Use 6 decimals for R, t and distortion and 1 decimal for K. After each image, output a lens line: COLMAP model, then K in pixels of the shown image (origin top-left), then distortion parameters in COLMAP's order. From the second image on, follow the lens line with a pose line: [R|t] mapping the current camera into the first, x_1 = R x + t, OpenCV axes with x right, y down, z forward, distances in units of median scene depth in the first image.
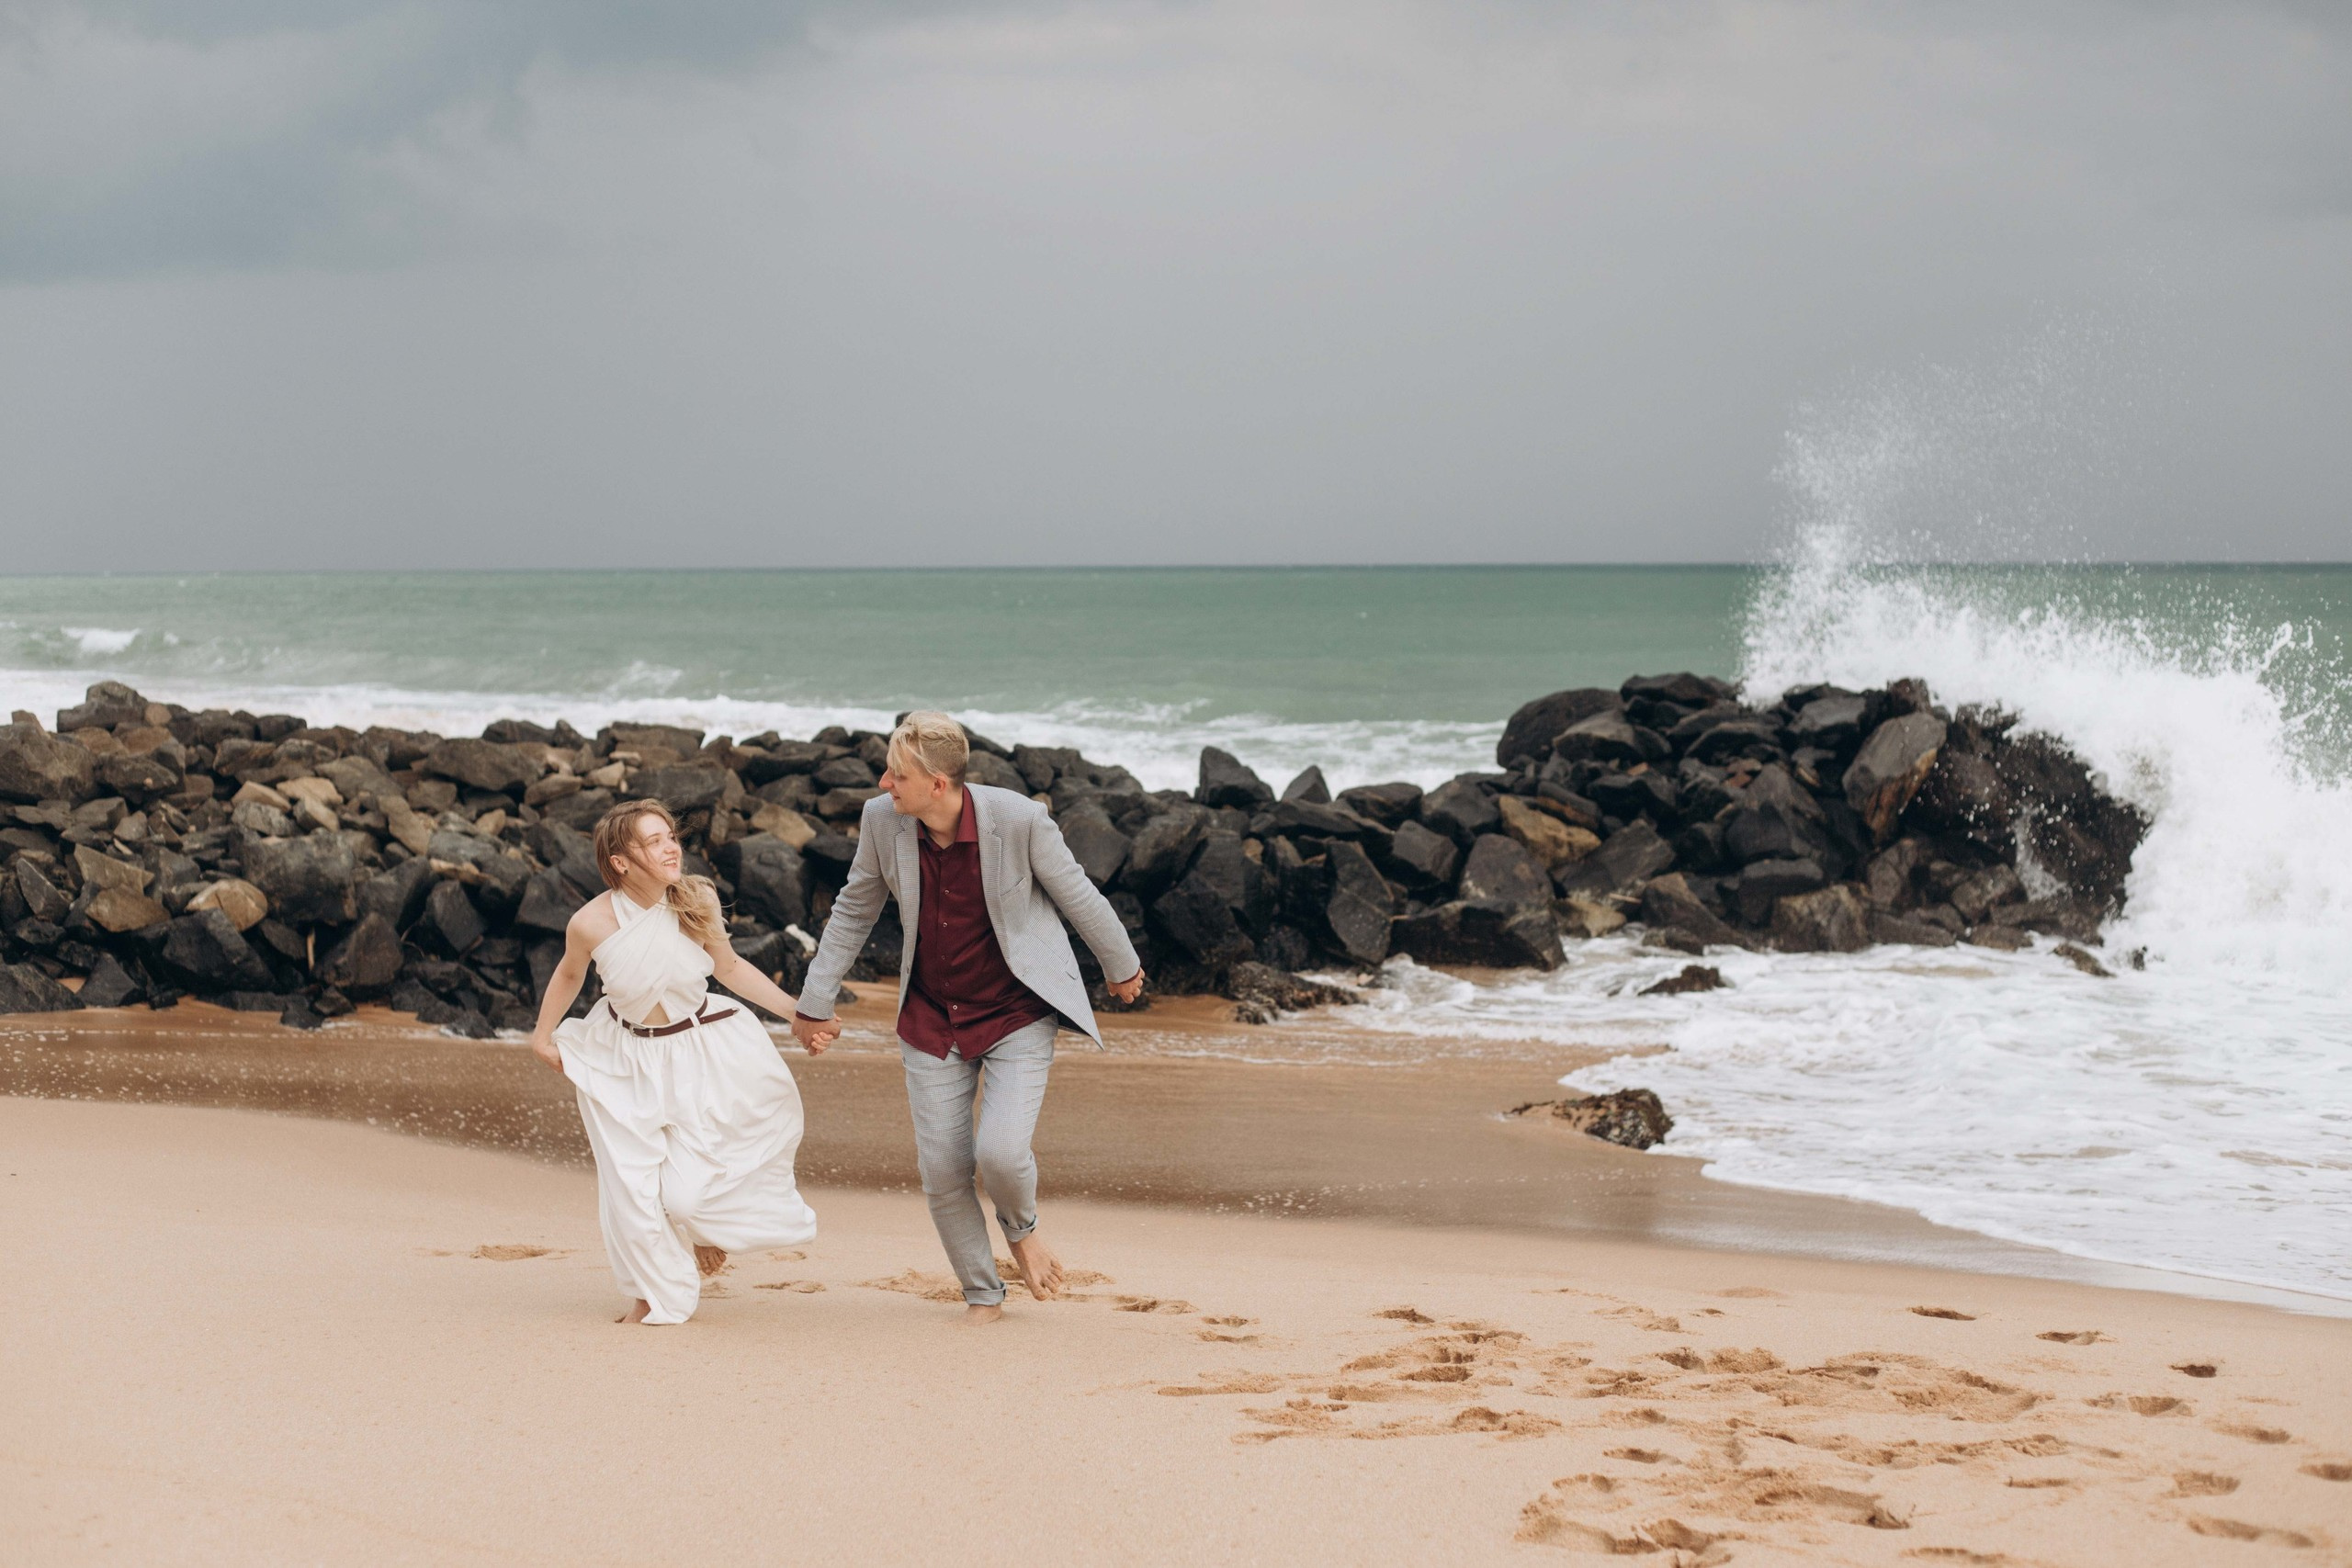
lens RADIAL K [[3404.9, 0, 1175.7], [0, 3404.9, 781.3], [0, 0, 1]] dist [-0.182621, 0.000000]
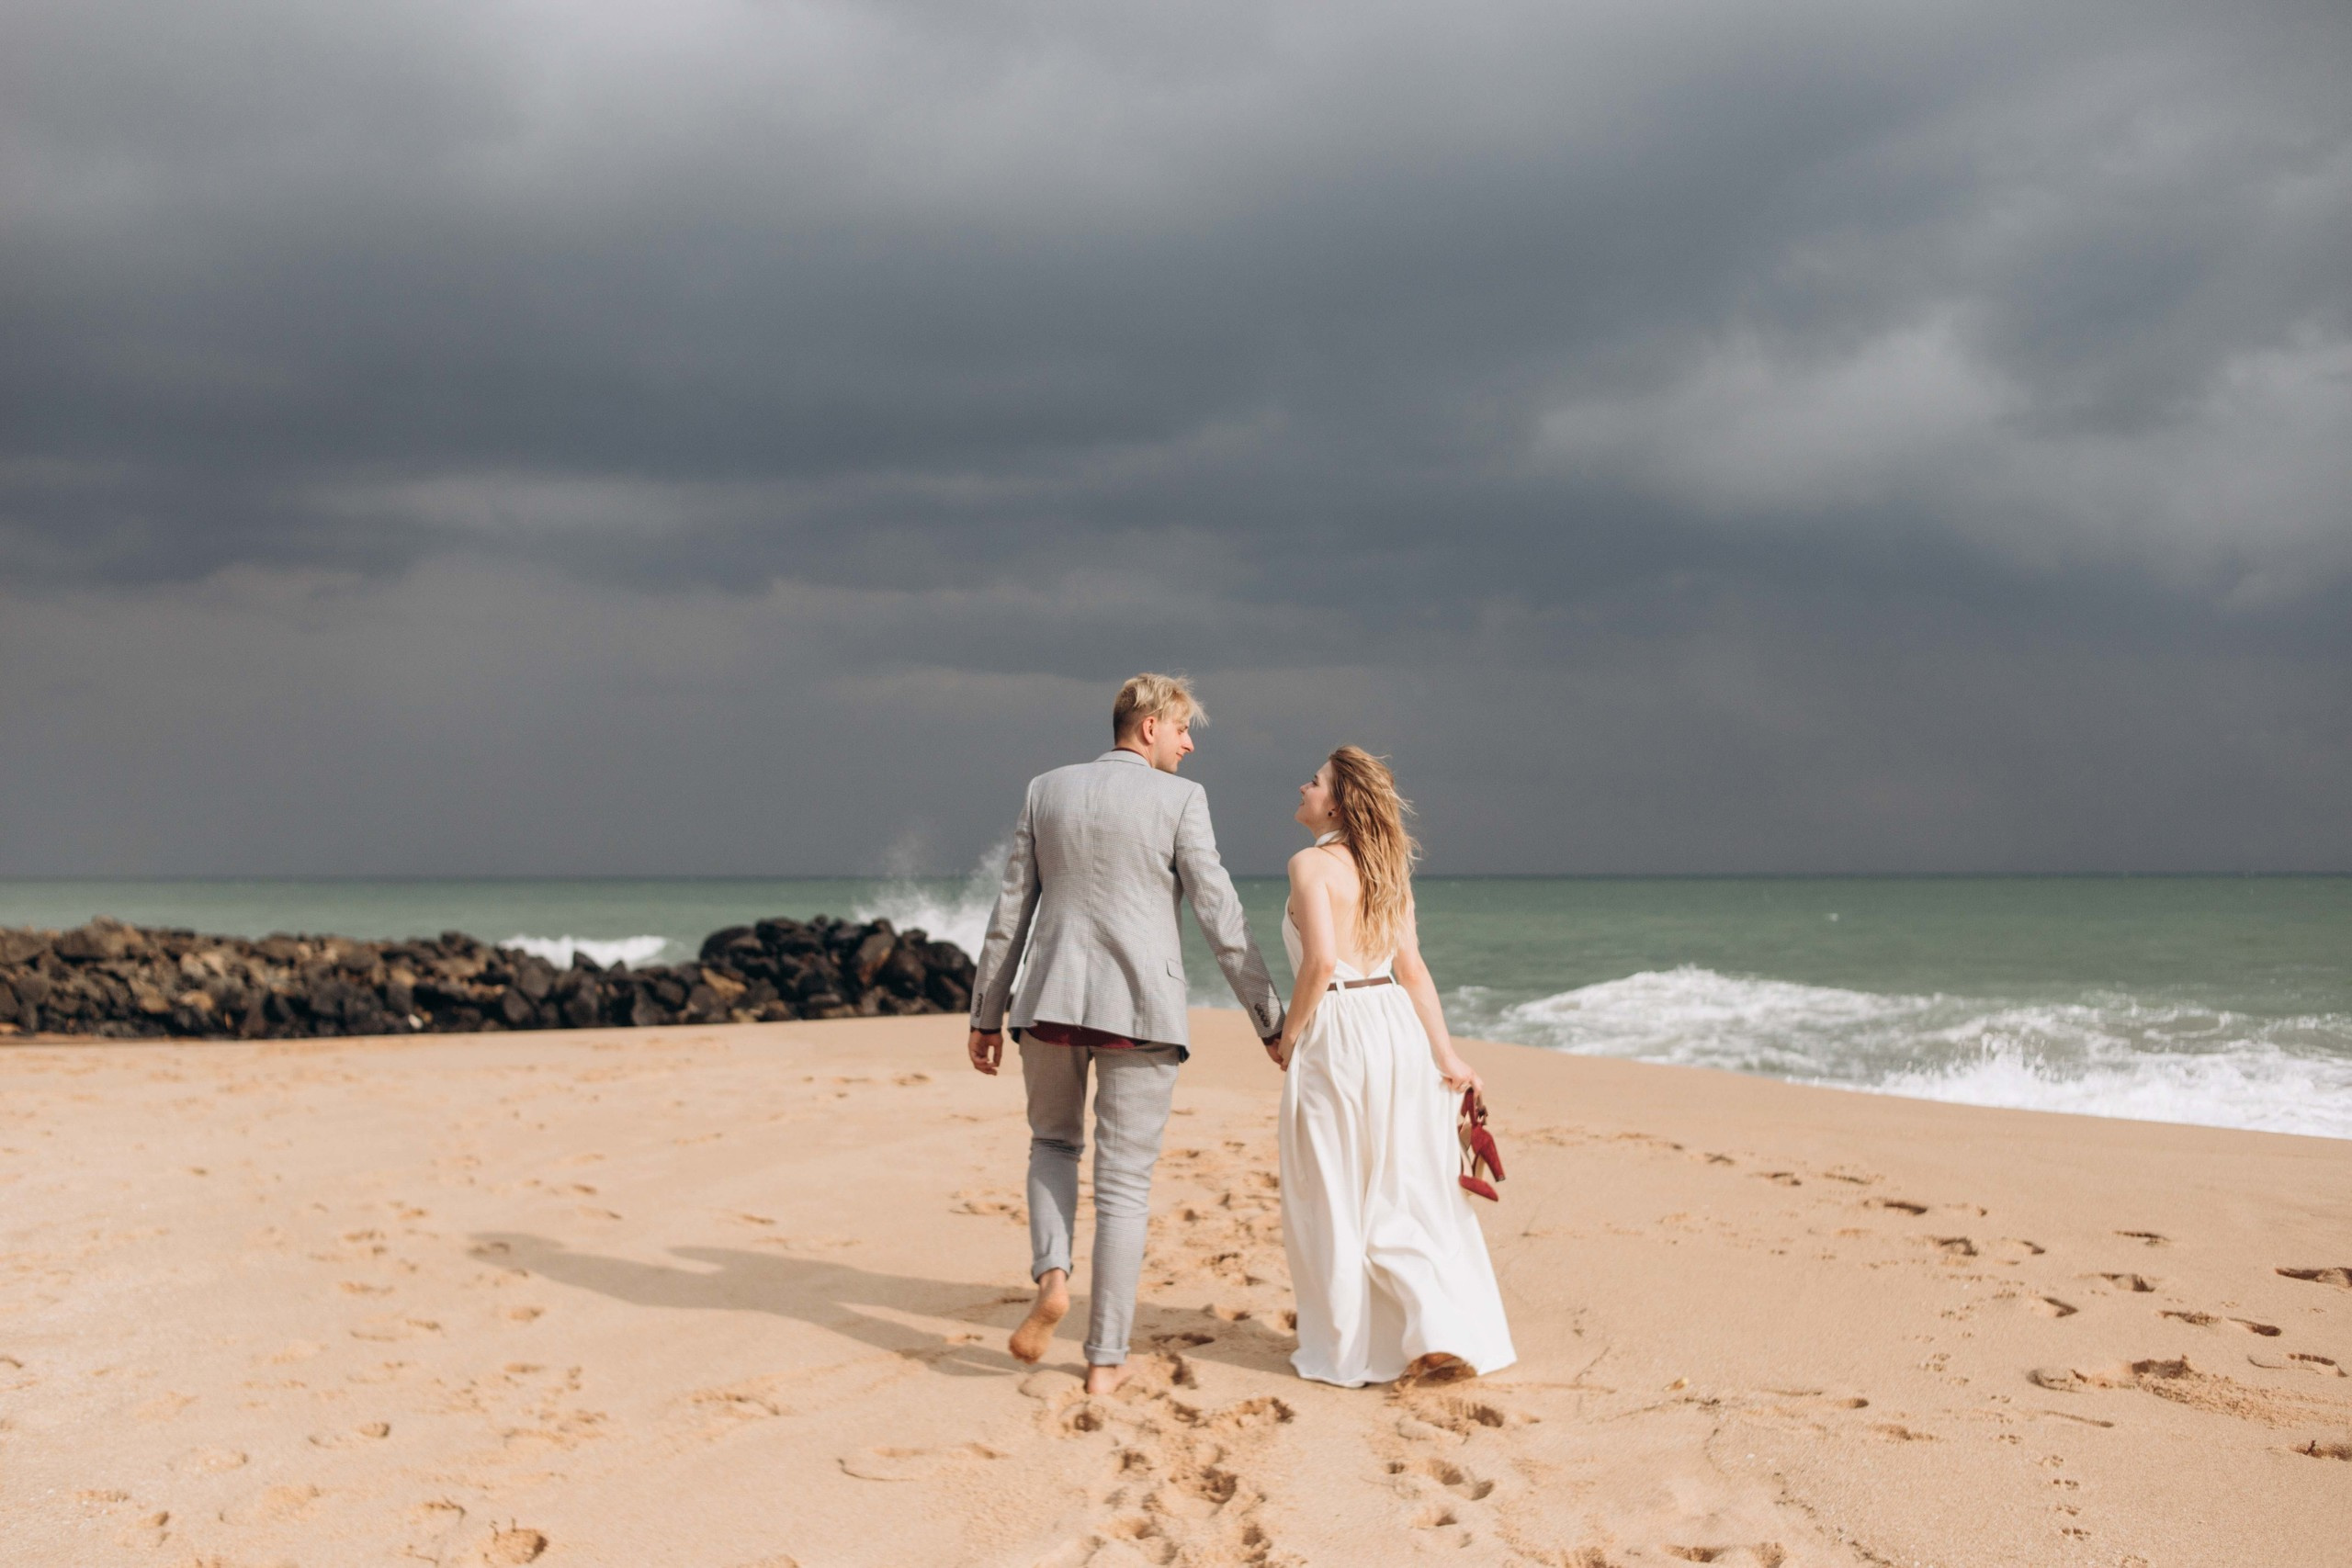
lens RADIAL K [[2314.9, 0, 1178.8], [0, 2314.9, 786.7], [0, 0, 1]] dist [-0.051754, 0.000000]
pose [[0.952758, 0.022073, 0.302928, -0.077341], [0.006032, 0.995784, -0.091529, 0.027454], [-0.303671, 0.089032, 0.948608, -0.622715]]
